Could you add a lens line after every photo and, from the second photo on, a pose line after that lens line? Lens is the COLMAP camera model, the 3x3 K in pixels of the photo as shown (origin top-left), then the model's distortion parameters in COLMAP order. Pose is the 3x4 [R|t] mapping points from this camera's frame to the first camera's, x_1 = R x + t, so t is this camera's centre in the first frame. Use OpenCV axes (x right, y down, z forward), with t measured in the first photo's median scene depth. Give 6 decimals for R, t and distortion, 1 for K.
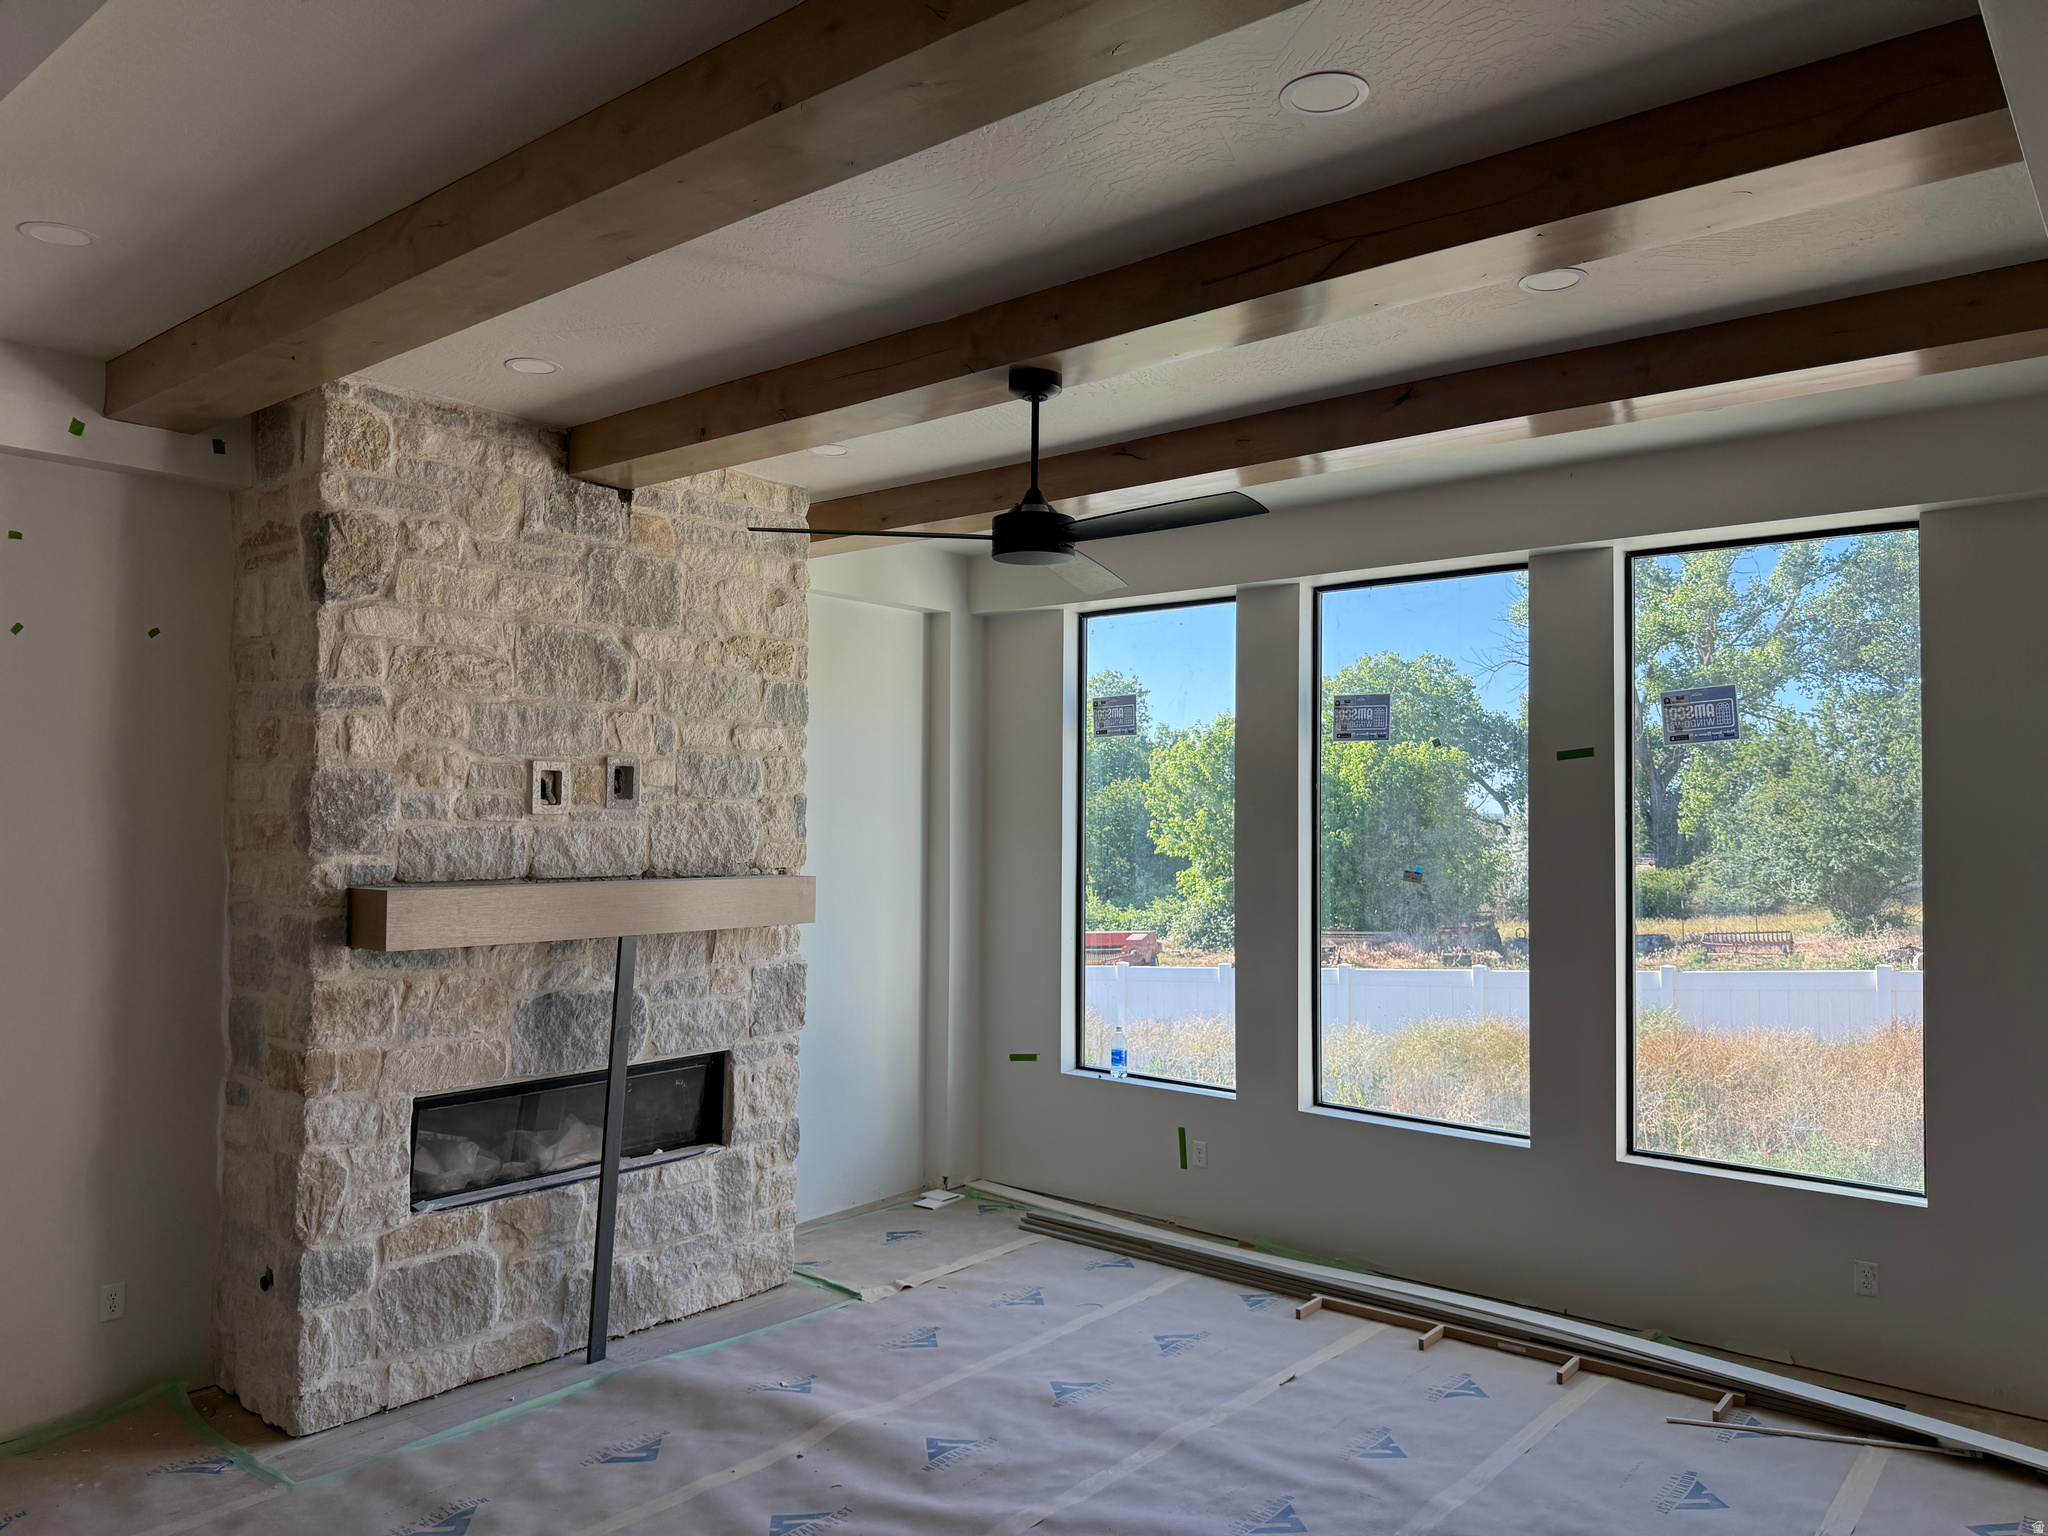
lens RADIAL K [[1449.3, 0, 1038.9], [0, 1449.3, 769.4], [0, 0, 1]] dist [0.069031, -0.096606]
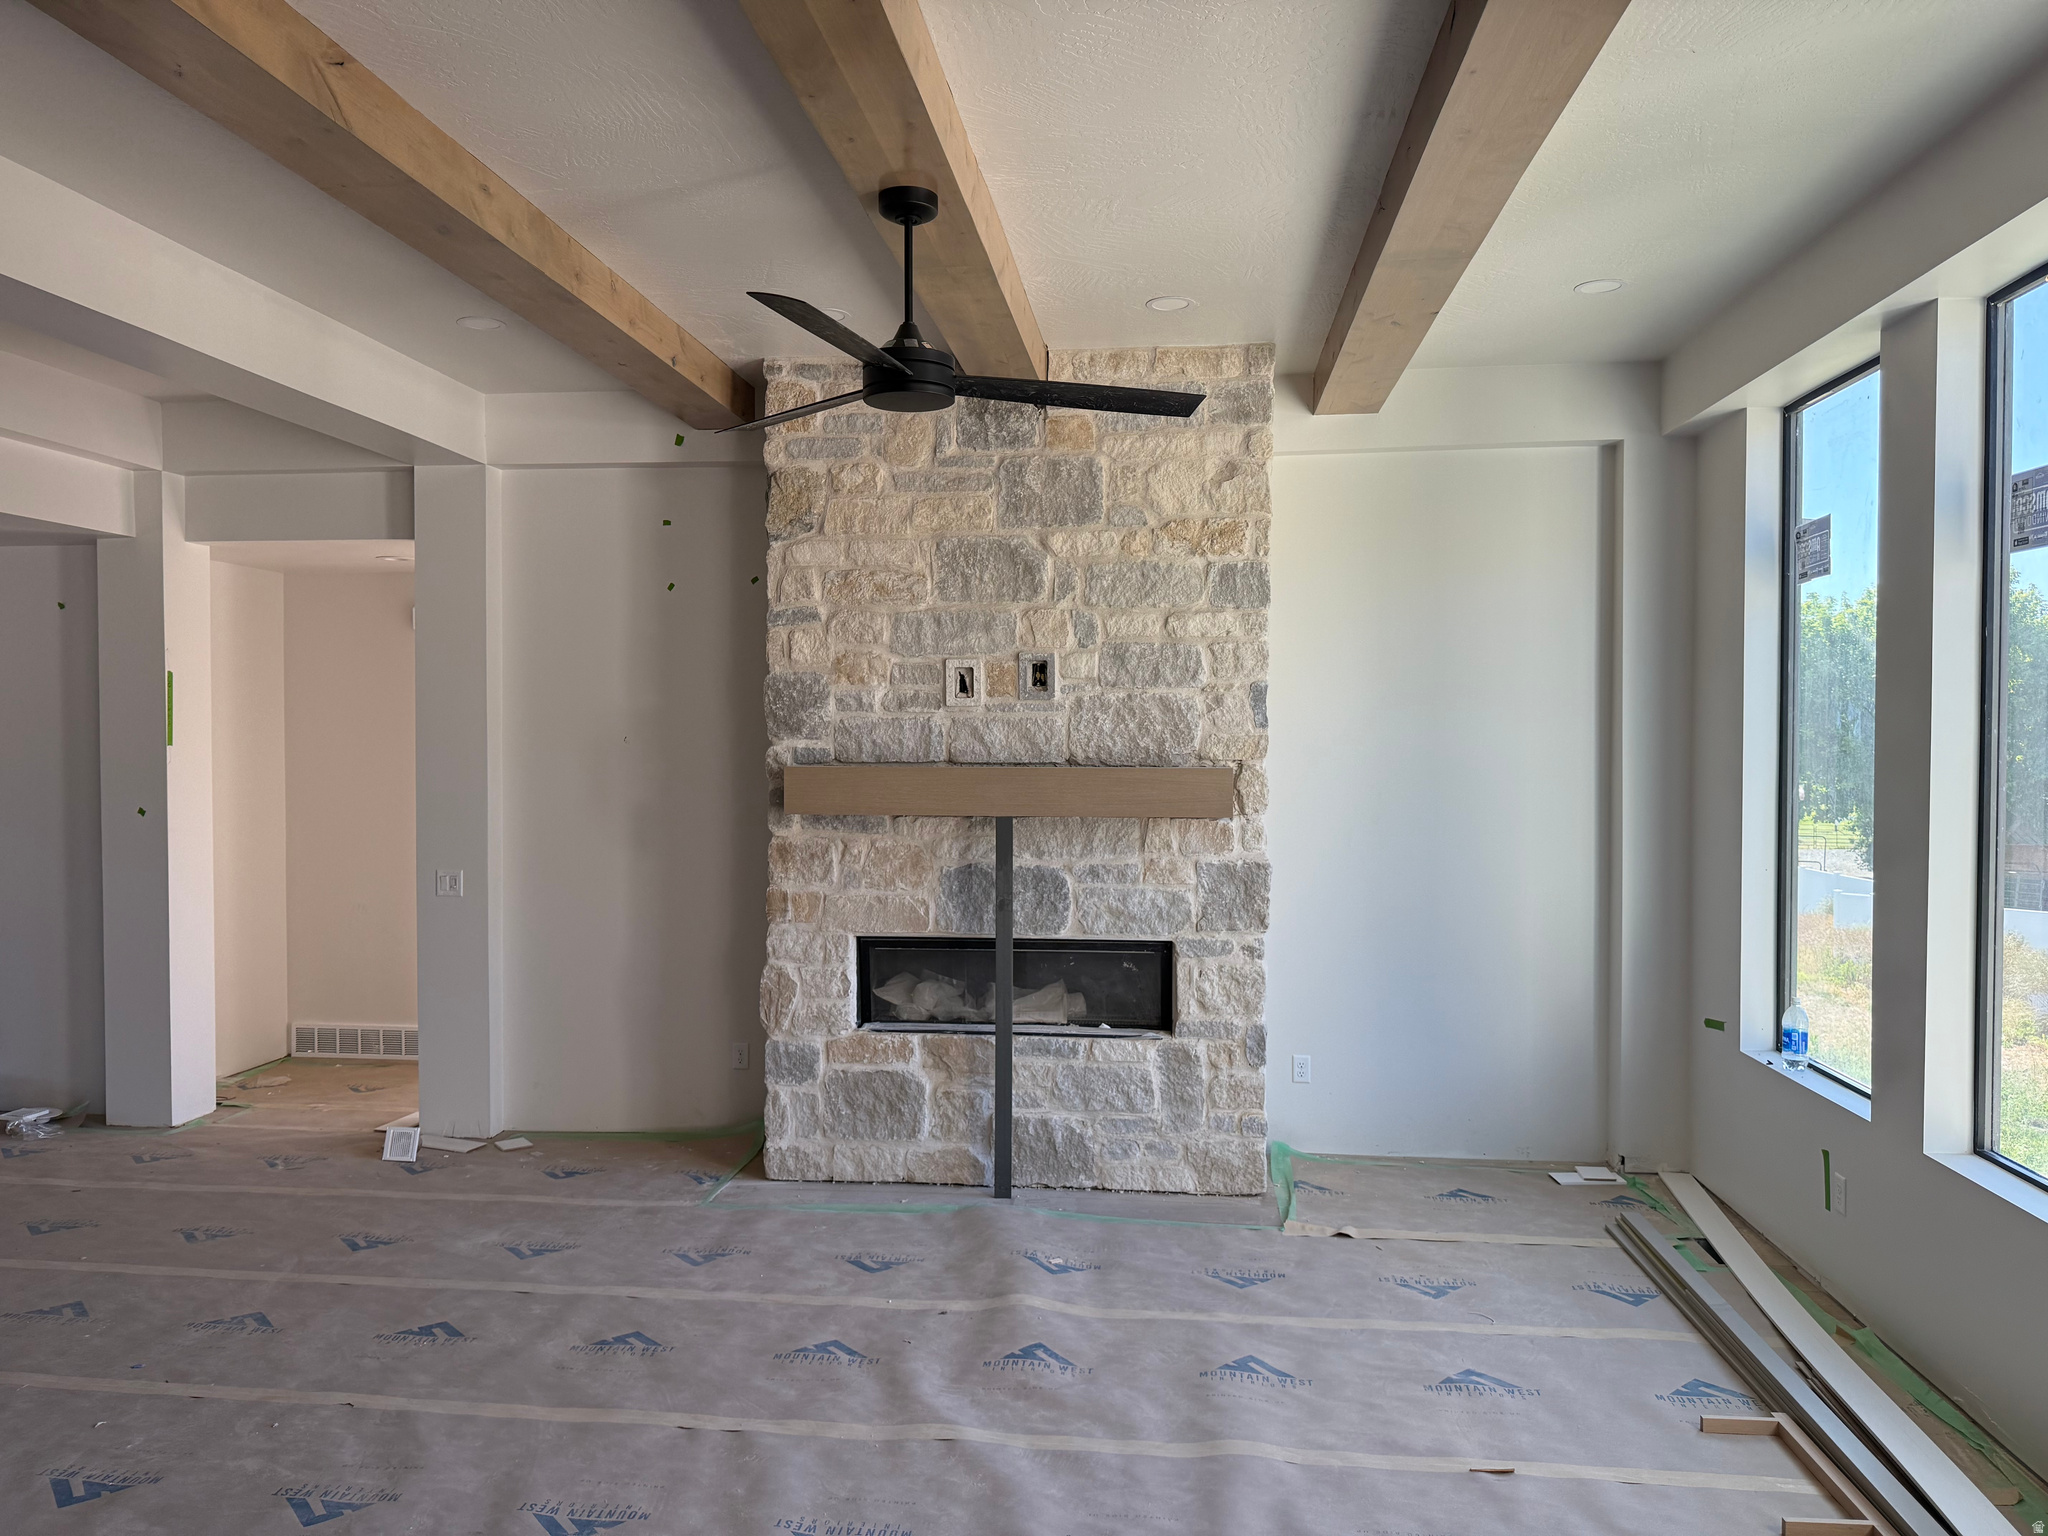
lens RADIAL K [[1449.3, 0, 1015.8], [0, 1449.3, 762.4], [0, 0, 1]] dist [0.069031, -0.096606]
pose [[0.542520, 0.003831, -0.840034, 0.627097], [0.034156, 0.999062, 0.026615, 0.046078], [0.839348, -0.043132, 0.541880, 0.426907]]
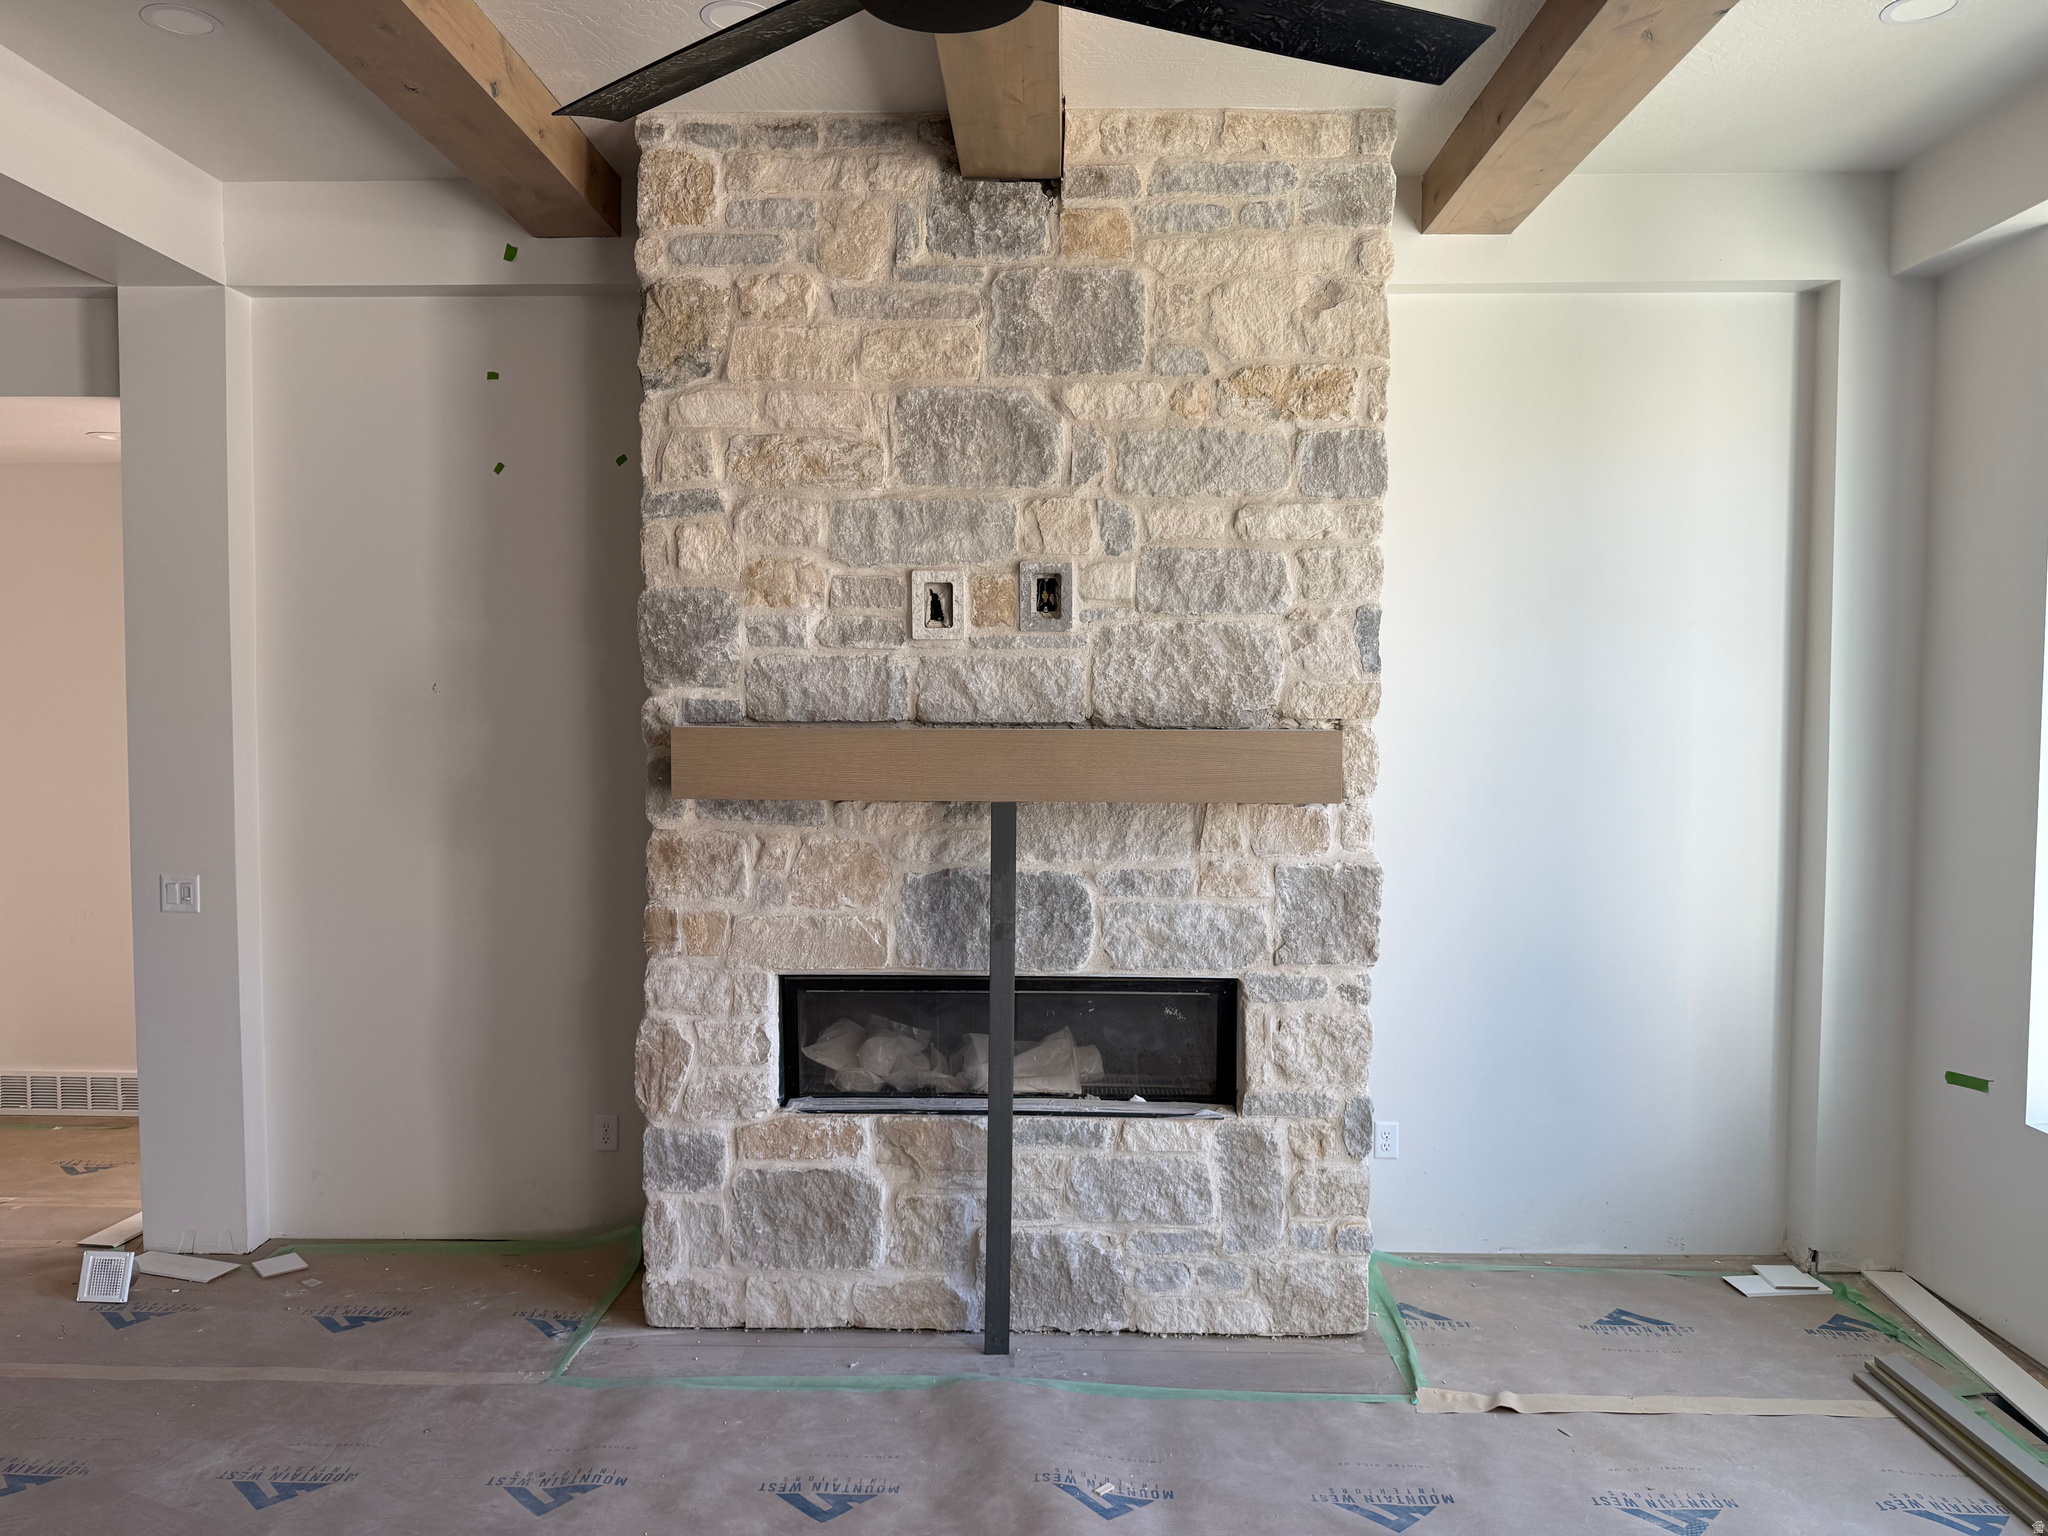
lens RADIAL K [[1449.3, 0, 1012.2], [0, 1449.3, 783.1], [0, 0, 1]] dist [0.069031, -0.096606]
pose [[0.612745, 0.036741, -0.789426, 0.294813], [0.029590, 0.997152, 0.069377, 0.054738], [0.789727, -0.065870, 0.609912, 0.561391]]
